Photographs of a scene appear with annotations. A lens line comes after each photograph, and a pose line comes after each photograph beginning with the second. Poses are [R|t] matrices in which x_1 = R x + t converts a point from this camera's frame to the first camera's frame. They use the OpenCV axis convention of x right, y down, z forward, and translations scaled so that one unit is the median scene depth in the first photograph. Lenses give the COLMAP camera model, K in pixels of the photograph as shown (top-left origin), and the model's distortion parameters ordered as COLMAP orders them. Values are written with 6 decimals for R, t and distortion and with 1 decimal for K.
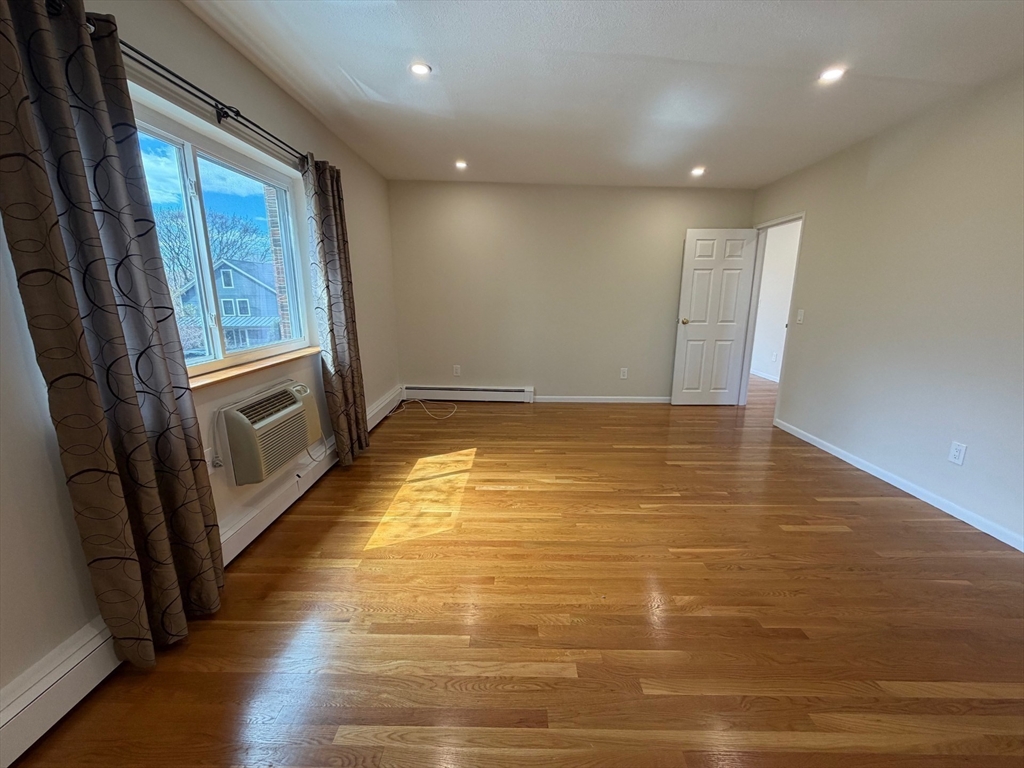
lens RADIAL K [[414.2, 0, 508.2], [0, 414.2, 384.1], [0, 0, 1]] dist [0.008568, -0.001721]
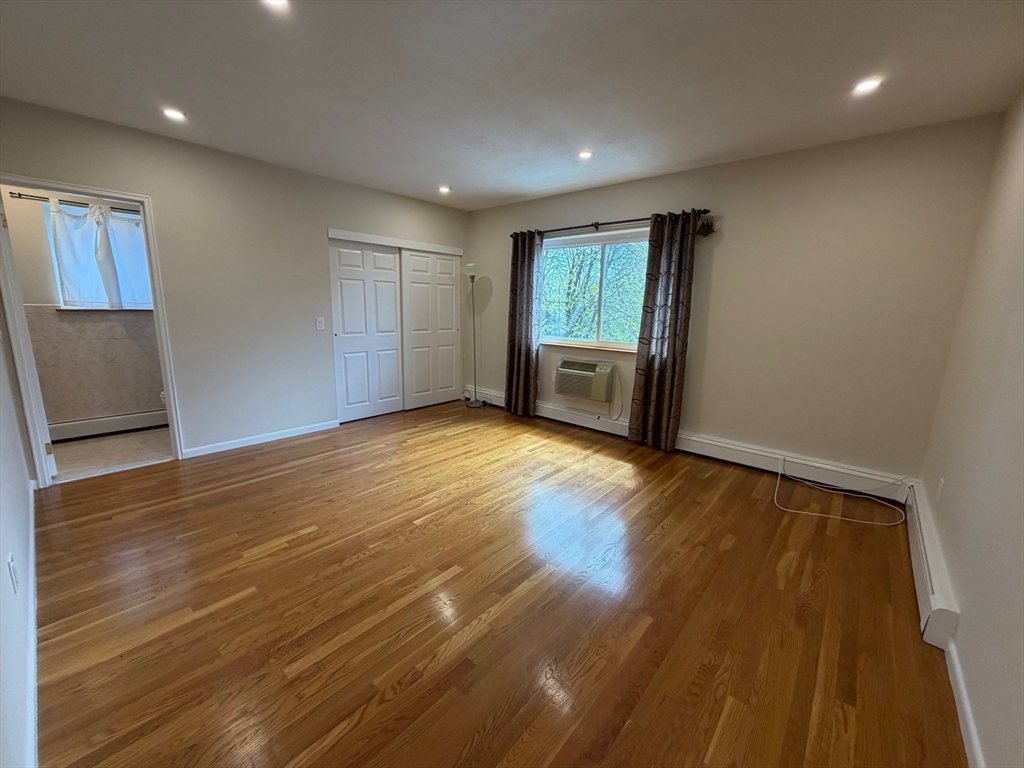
lens RADIAL K [[414.2, 0, 508.8], [0, 414.2, 386.2], [0, 0, 1]] dist [0.008568, -0.001721]
pose [[-0.650684, 0.125236, -0.748950, 1.048874], [-0.190121, 0.928022, 0.320356, -0.396339], [0.735163, 0.350842, -0.580039, 1.783032]]
